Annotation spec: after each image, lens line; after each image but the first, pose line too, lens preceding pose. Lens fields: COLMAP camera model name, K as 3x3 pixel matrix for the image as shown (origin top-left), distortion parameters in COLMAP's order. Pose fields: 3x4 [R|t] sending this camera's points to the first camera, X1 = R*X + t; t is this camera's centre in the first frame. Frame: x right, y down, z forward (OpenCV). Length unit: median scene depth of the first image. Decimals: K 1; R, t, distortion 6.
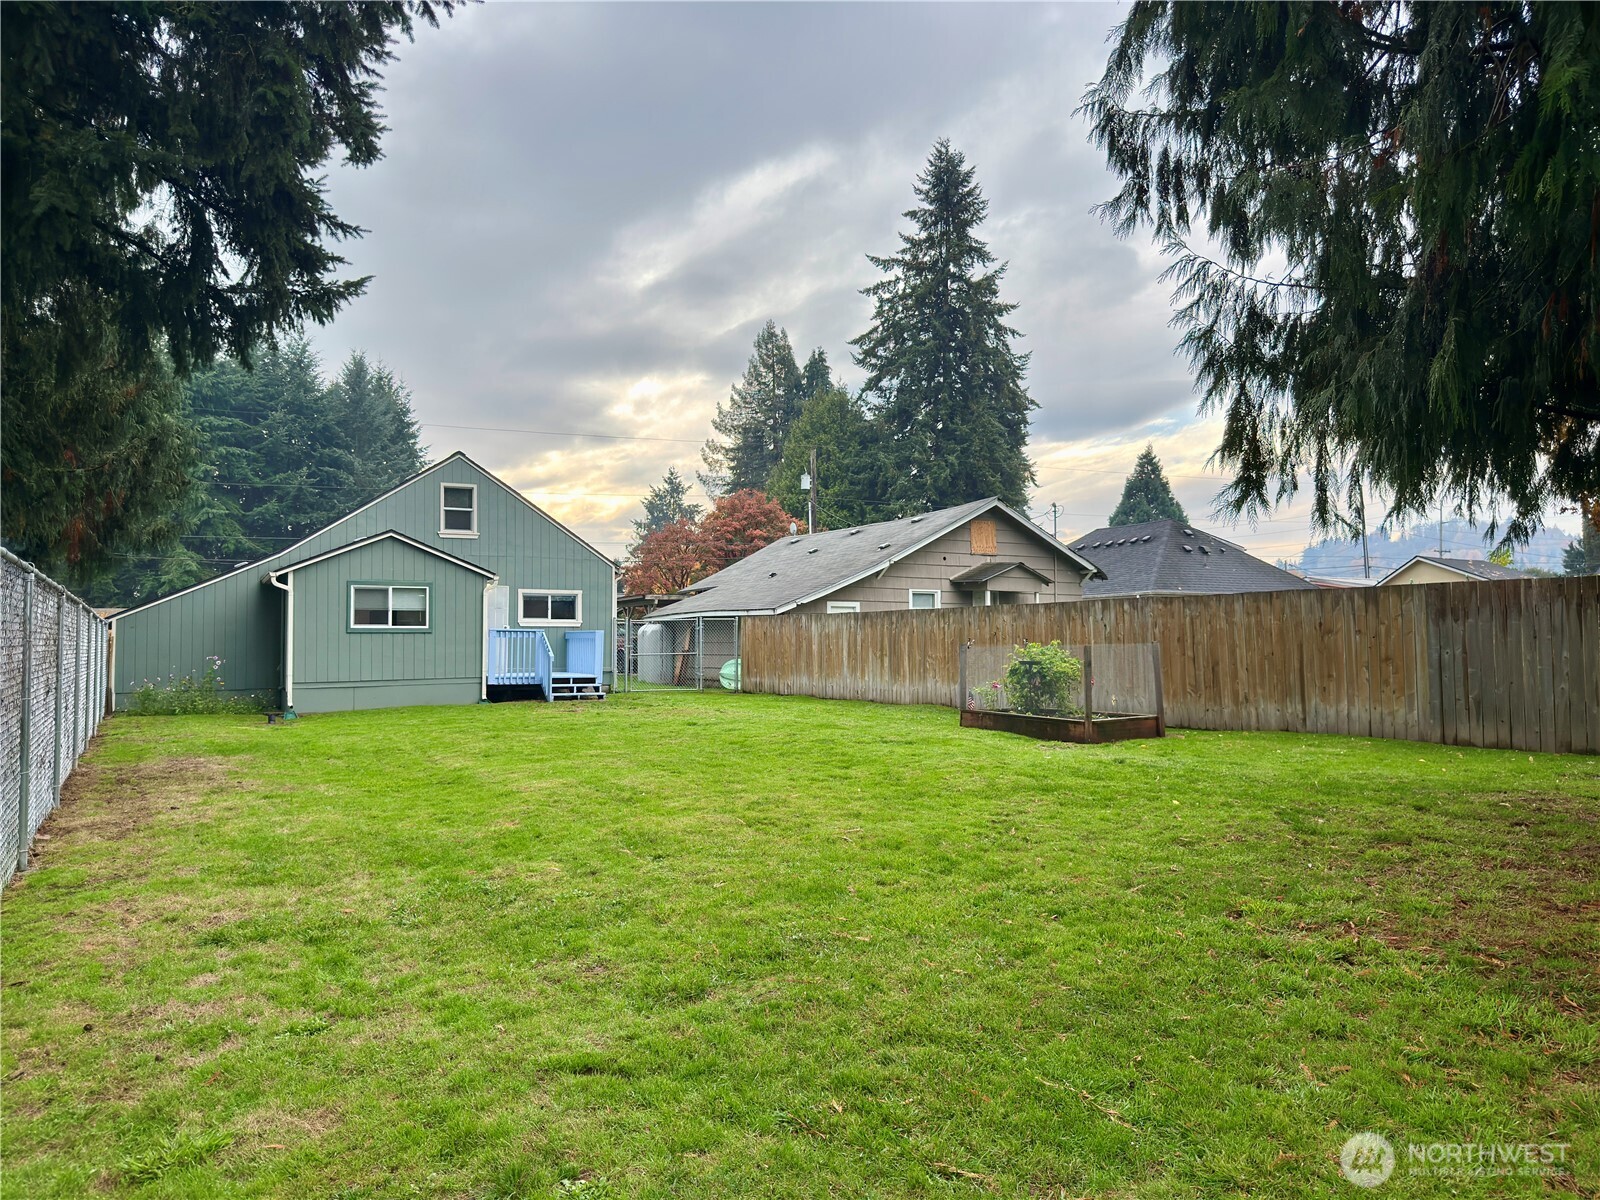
lens RADIAL K [[1120.9, 0, 836.0], [0, 1120.9, 592.0], [0, 0, 1]] dist [0.060691, -0.132141]
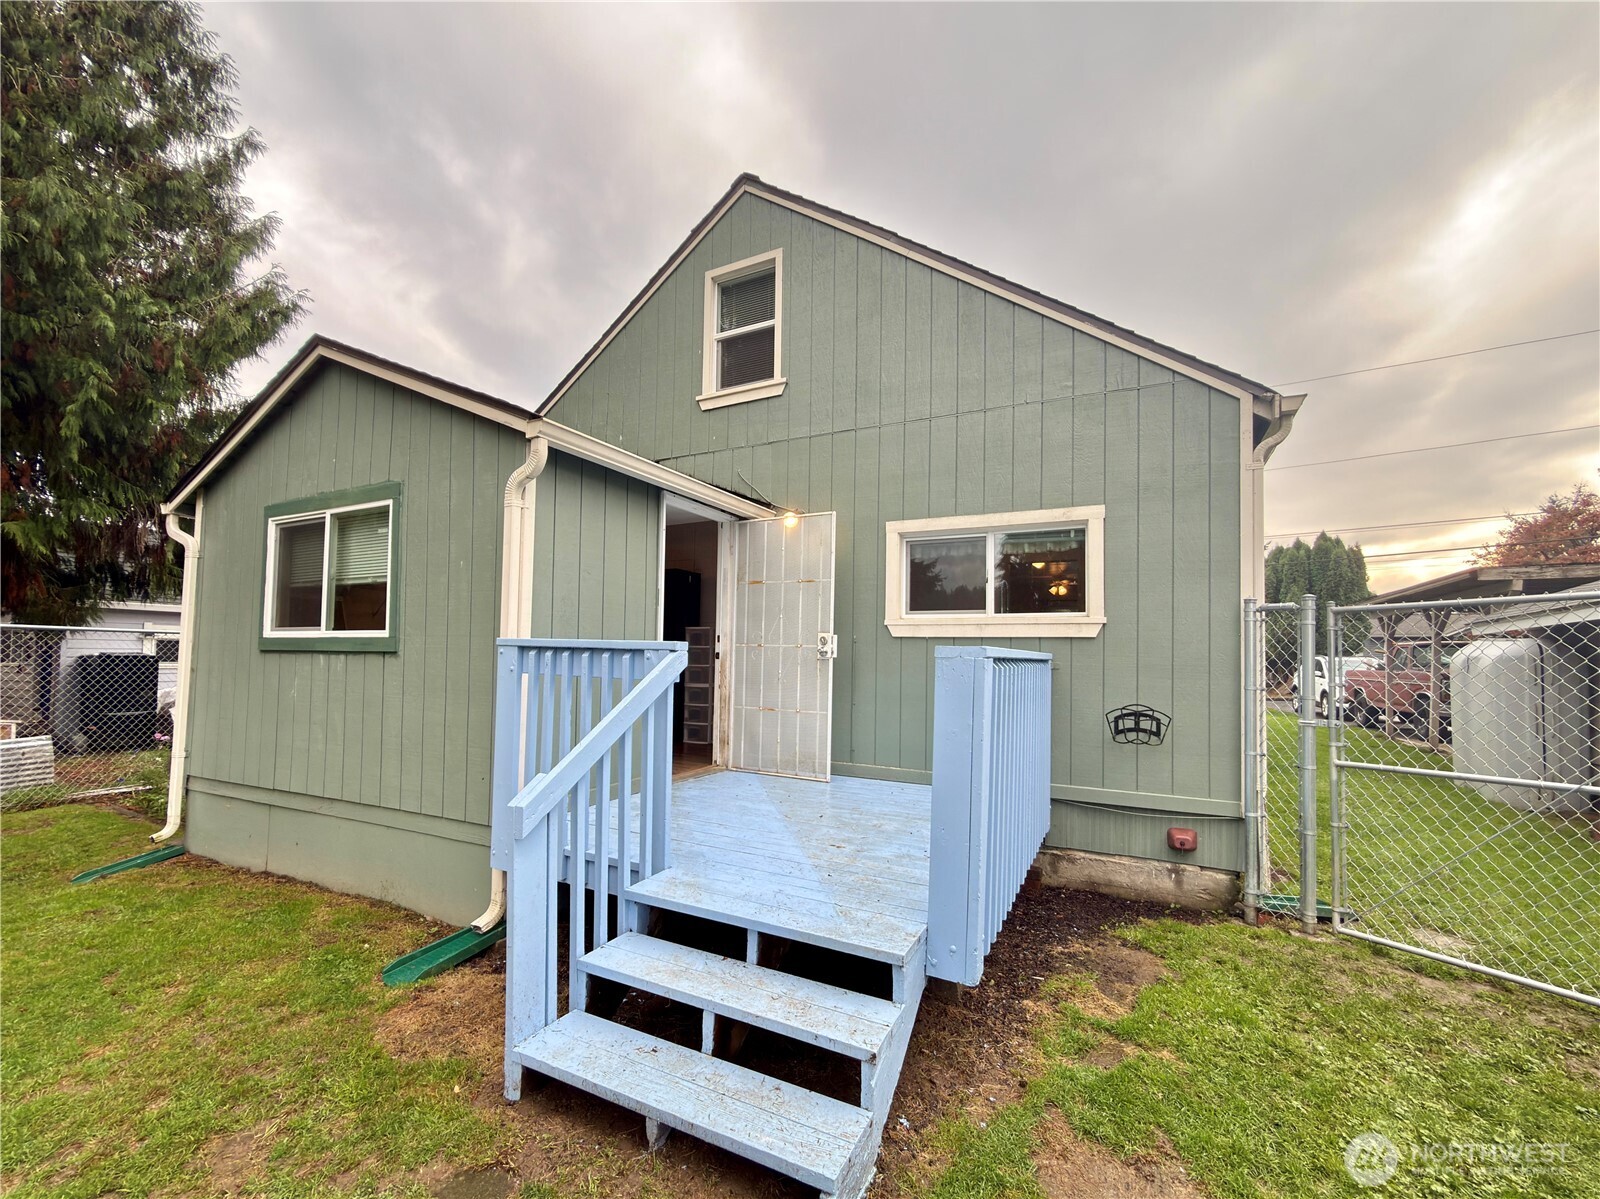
lens RADIAL K [[656.6, 0, 803.3], [0, 656.6, 636.1], [0, 0, 1]] dist [0.000475, -0.000021]
pose [[0.546358, -0.008869, -0.837505, -0.154078], [0.018746, 0.999823, 0.001642, 0.032922], [0.837342, -0.016597, 0.546428, 0.981904]]
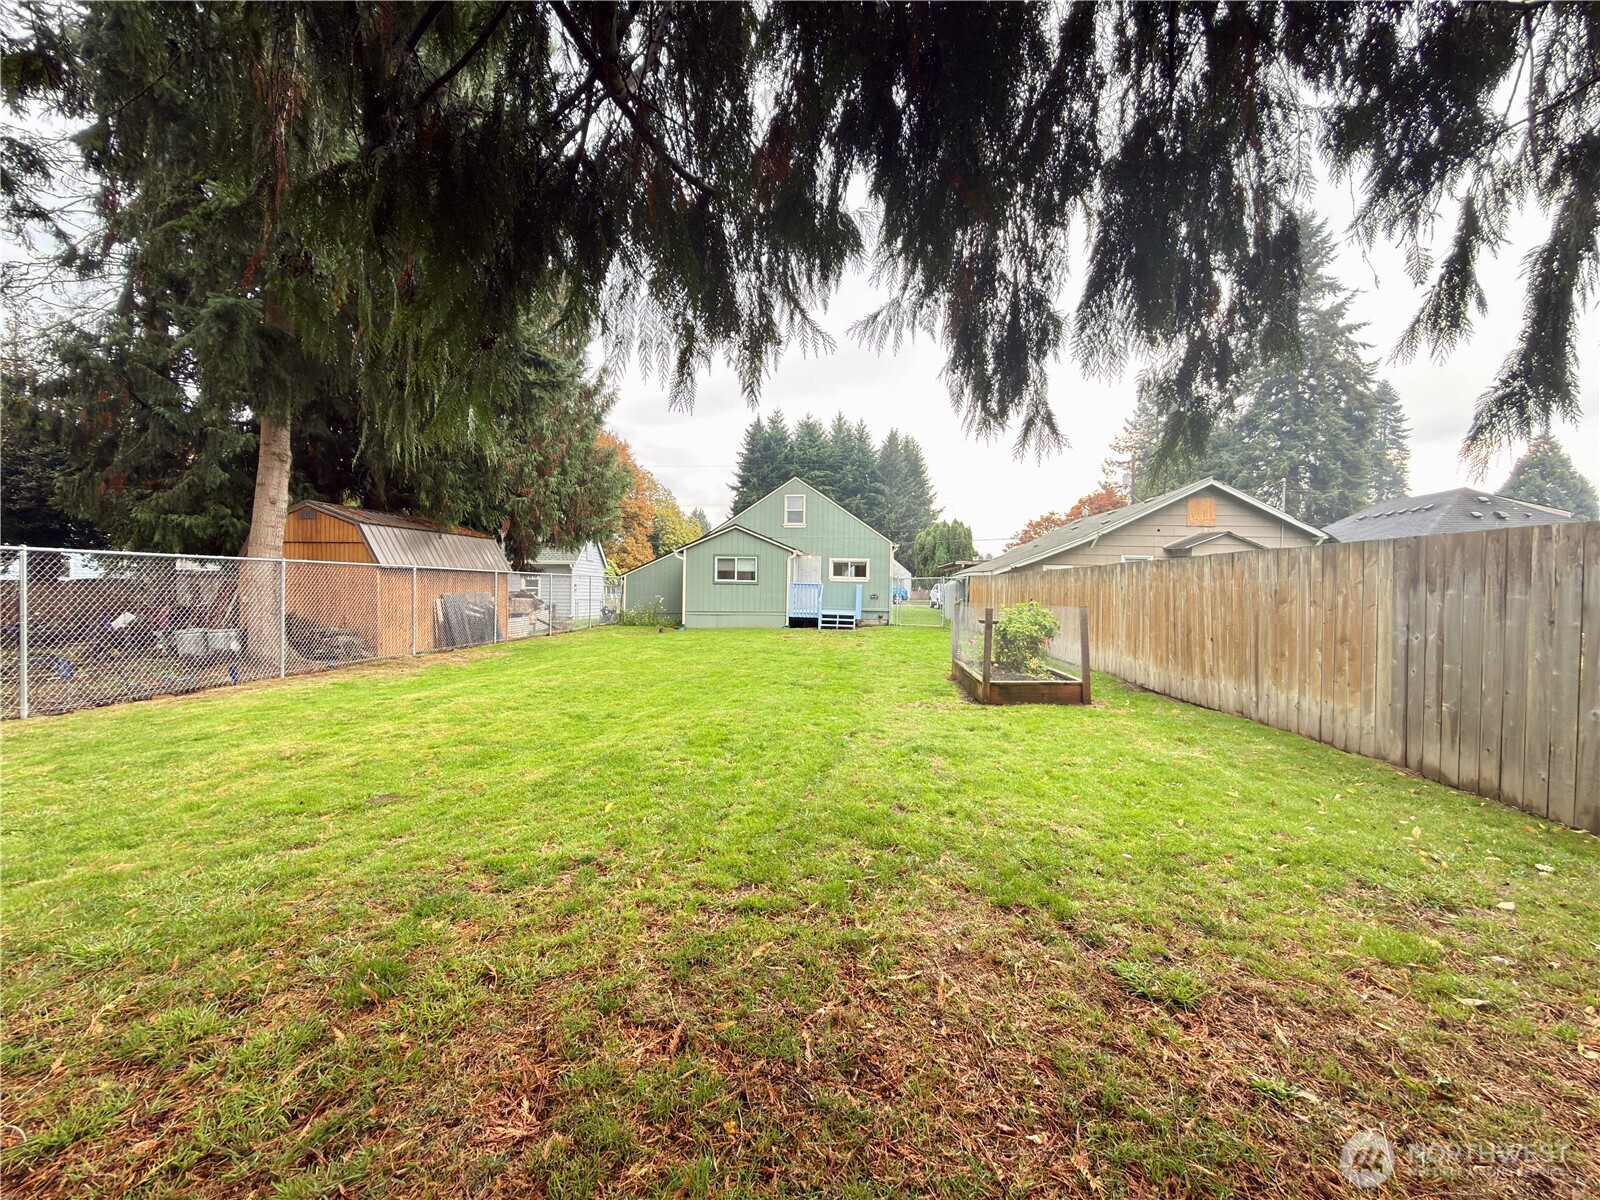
lens RADIAL K [[647.1, 0, 799.3], [0, 647.1, 579.6], [0, 0, 1]] dist [-0.000788, -0.000219]
pose [[0.816804, 0.009825, -0.576831, 0.244426], [0.007540, 0.999588, 0.027704, 0.002387], [0.576866, -0.026978, 0.816393, 0.242115]]
